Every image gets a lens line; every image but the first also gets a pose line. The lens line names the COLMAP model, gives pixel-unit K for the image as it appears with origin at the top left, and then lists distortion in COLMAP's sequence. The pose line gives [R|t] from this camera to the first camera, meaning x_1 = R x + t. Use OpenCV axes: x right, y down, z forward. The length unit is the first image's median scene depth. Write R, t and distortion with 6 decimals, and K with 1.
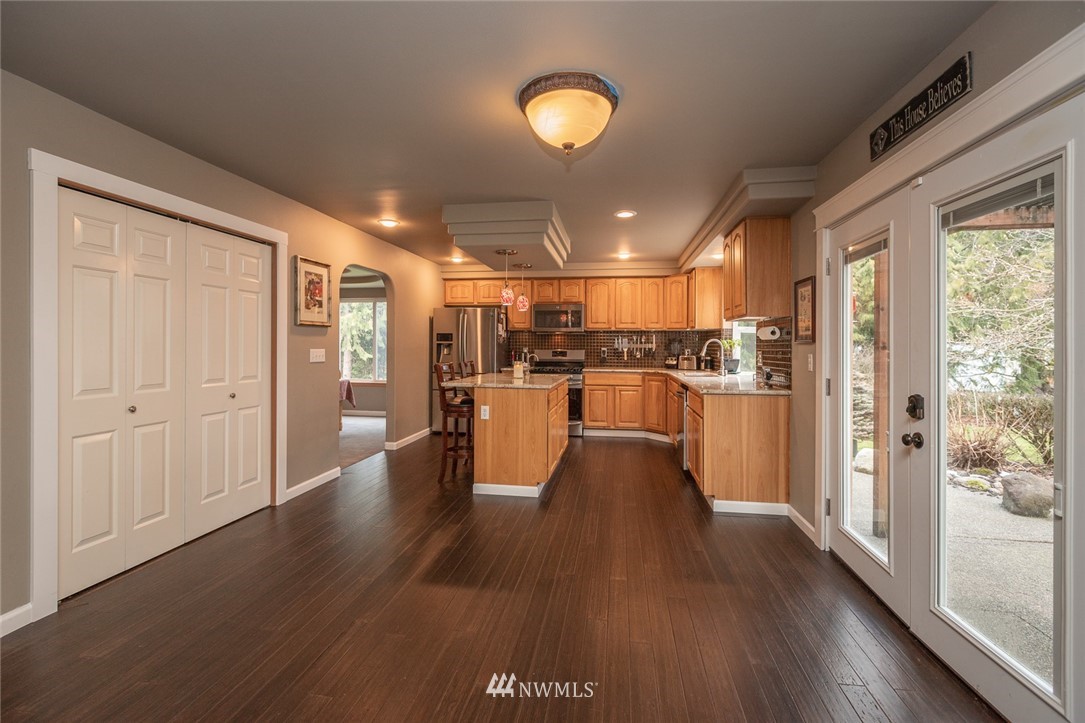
lens RADIAL K [[495.9, 0, 542.3], [0, 495.9, 340.0], [0, 0, 1]] dist [-0.000088, -0.000044]
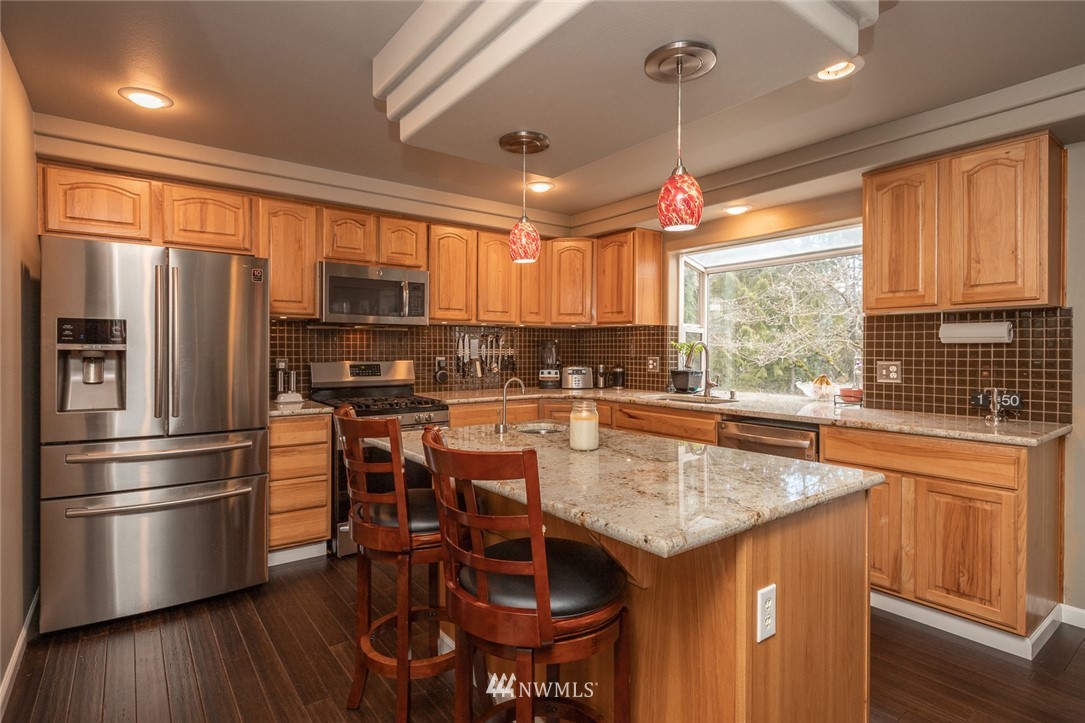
lens RADIAL K [[547.7, 0, 542.8], [0, 547.7, 347.9], [0, 0, 1]] dist [0.002015, 0.000433]
pose [[0.696730, -0.002778, 0.717328, -0.235551], [-0.001957, 0.999981, 0.005774, 0.003131], [-0.717331, -0.005427, 0.696712, 0.515790]]
